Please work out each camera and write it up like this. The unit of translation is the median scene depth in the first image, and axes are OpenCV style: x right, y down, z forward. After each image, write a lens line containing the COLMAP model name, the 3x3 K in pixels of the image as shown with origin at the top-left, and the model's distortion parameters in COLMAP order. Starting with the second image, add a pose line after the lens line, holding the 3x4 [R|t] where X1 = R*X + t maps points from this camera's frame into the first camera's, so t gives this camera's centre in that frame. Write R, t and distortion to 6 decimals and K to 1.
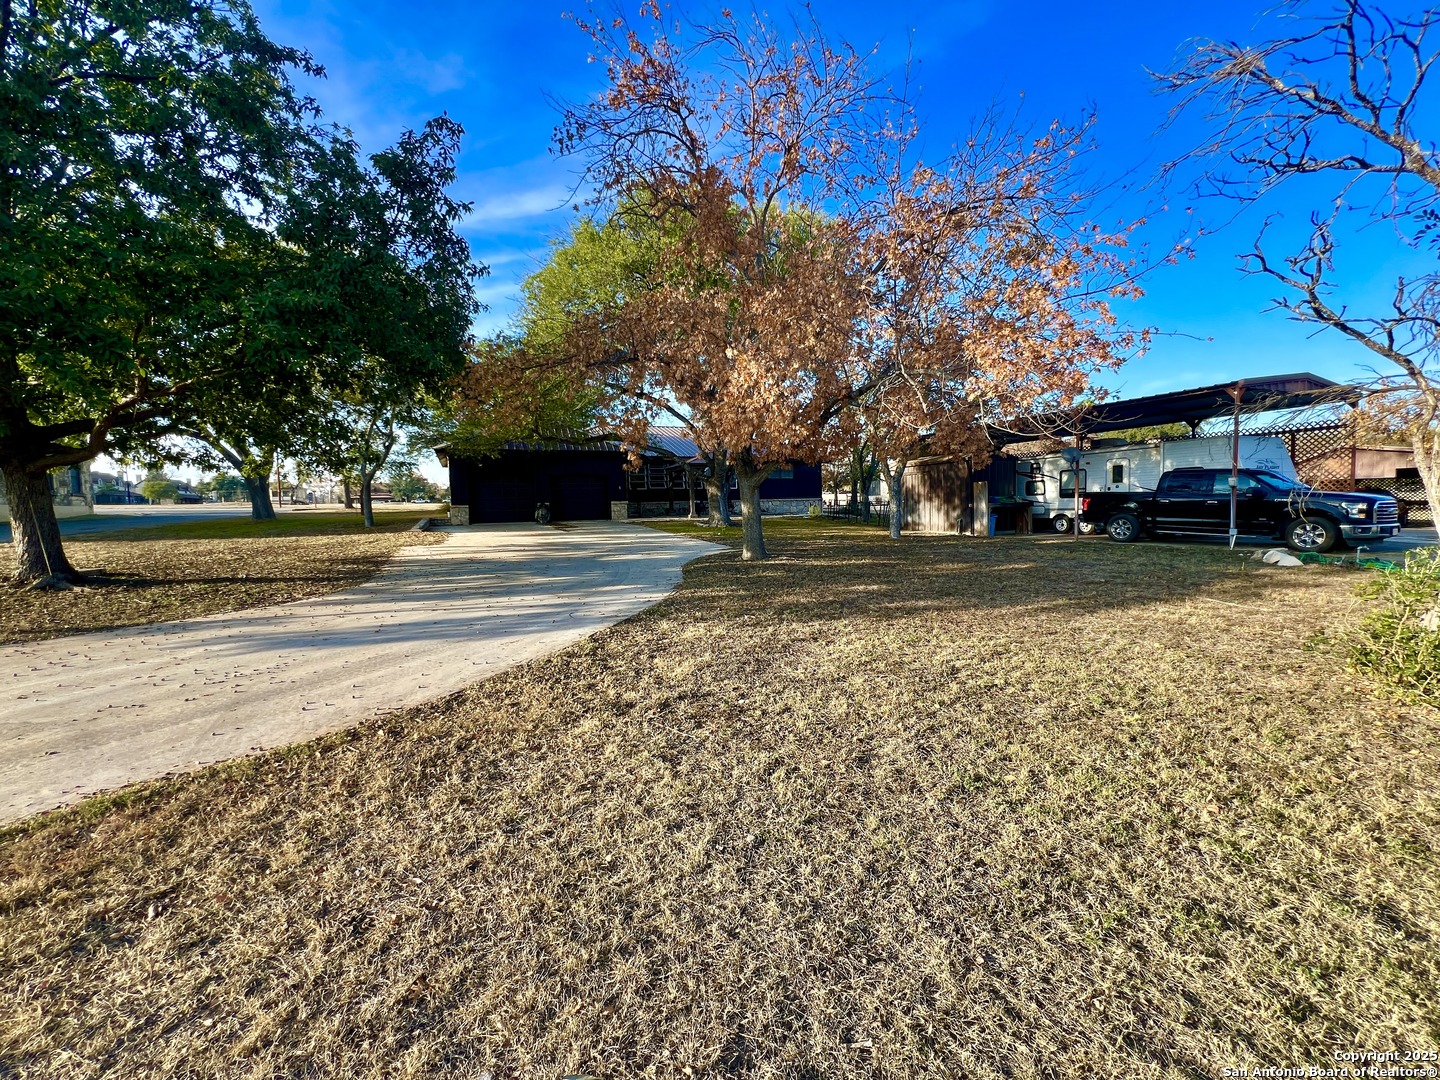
lens RADIAL K [[573.7, 0, 720.0], [0, 573.7, 540.0], [0, 0, 1]] dist [0.000195, 0.000103]
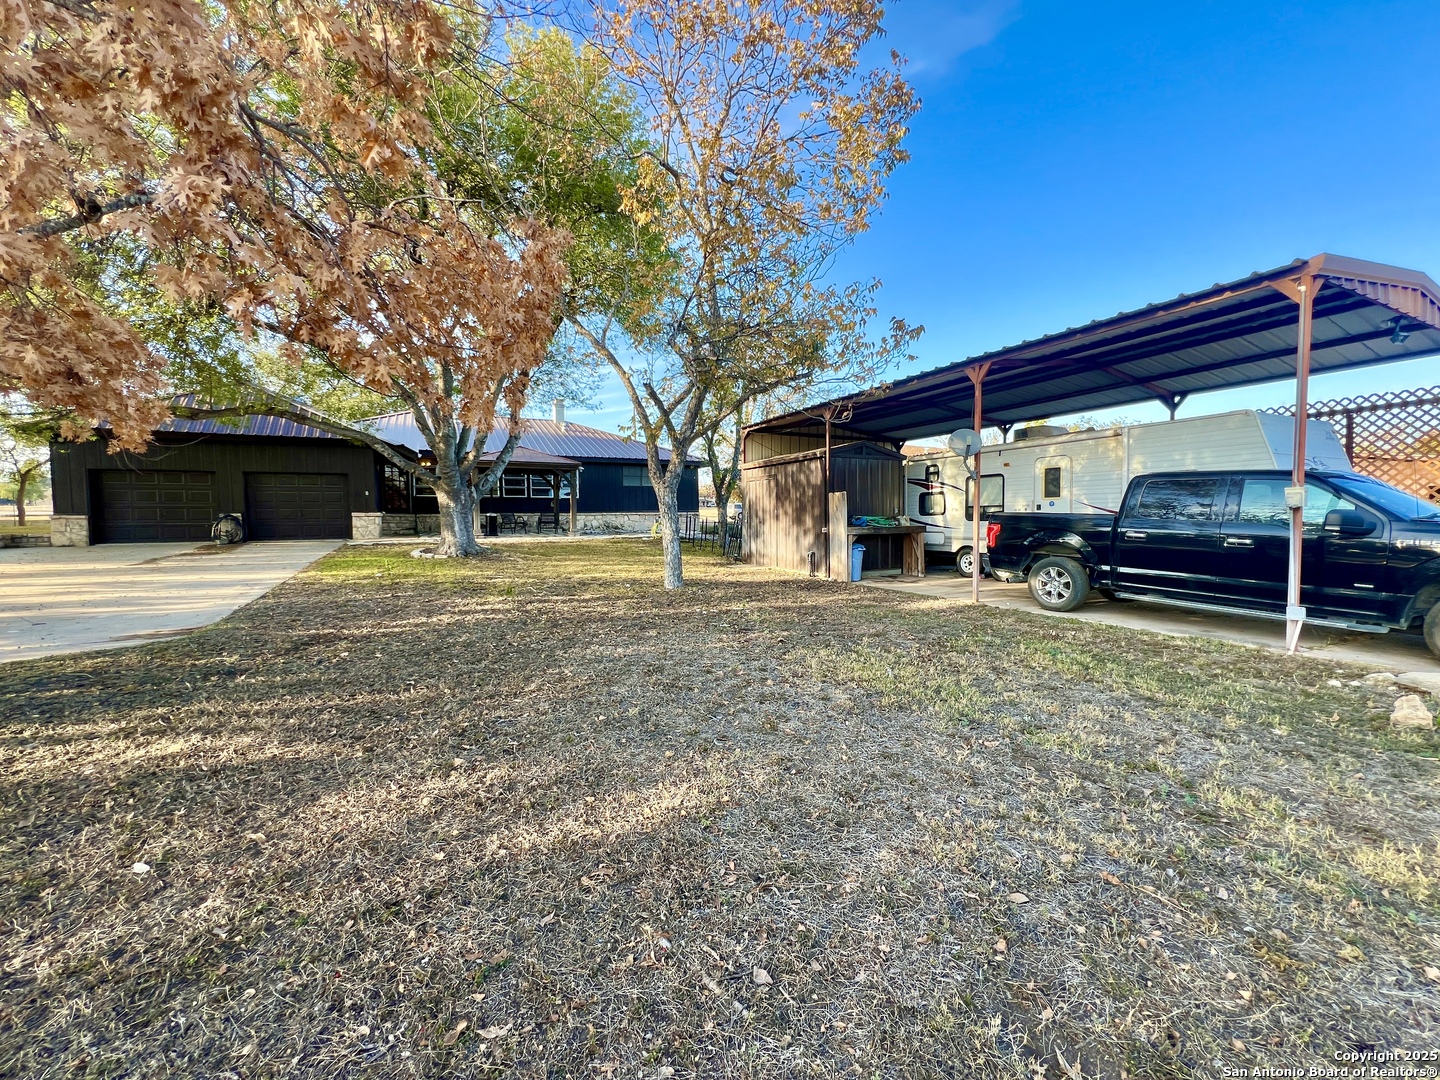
lens RADIAL K [[573.7, 0, 720.0], [0, 573.7, 540.0], [0, 0, 1]] dist [0.000195, 0.000103]
pose [[0.998092, 0.014396, 0.060050, 0.300195], [-0.013305, 0.999740, -0.018531, -0.037893], [-0.060301, 0.017696, 0.998023, 0.409413]]
